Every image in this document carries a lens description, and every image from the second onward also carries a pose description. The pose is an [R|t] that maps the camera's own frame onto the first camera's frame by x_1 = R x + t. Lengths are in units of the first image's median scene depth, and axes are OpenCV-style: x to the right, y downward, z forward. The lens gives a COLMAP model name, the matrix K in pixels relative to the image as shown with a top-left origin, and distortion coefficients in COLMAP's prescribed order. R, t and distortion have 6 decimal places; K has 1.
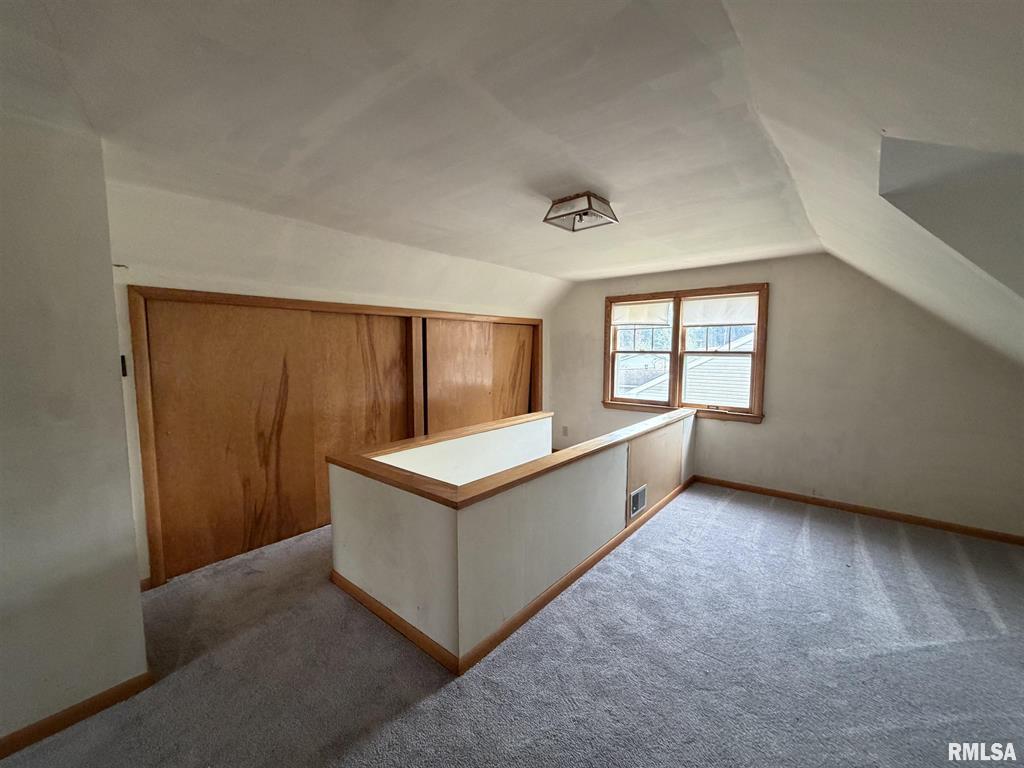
lens RADIAL K [[415.3, 0, 512.0], [0, 415.3, 384.0], [0, 0, 1]] dist [0.000512, 0.000205]
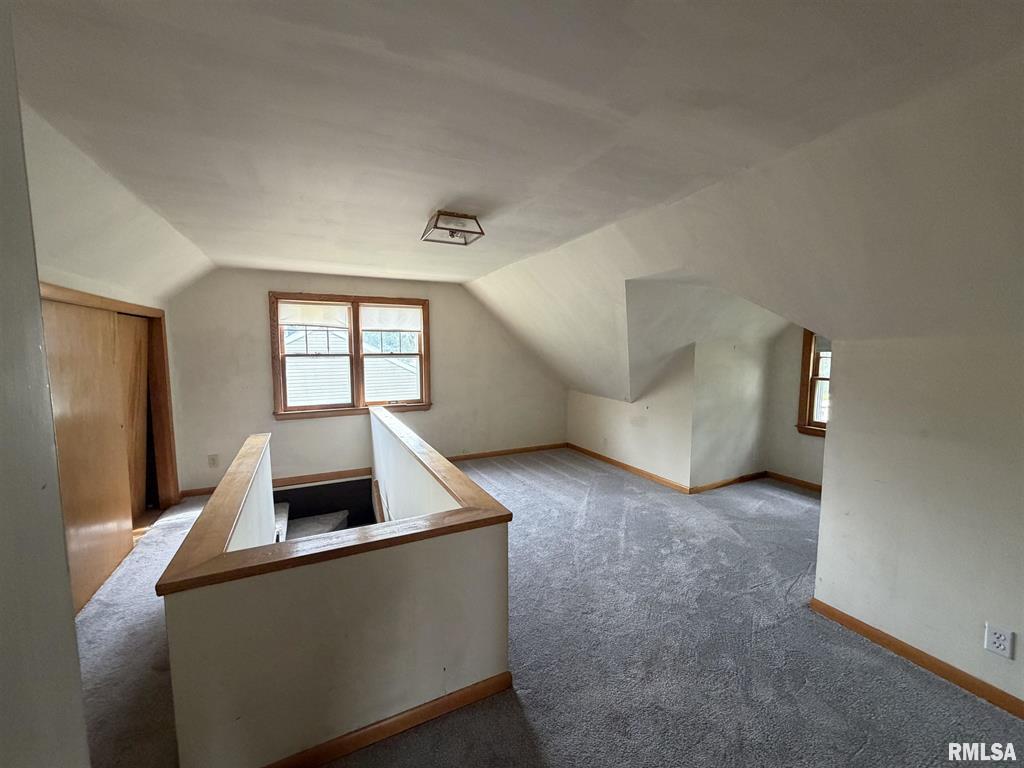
lens RADIAL K [[415.3, 0, 512.0], [0, 415.3, 384.0], [0, 0, 1]] dist [0.000512, 0.000205]
pose [[0.392604, -0.081613, 0.916079, -0.427276], [0.078874, 0.995373, 0.054874, -0.030953], [-0.916319, 0.050711, 0.397225, 0.240568]]
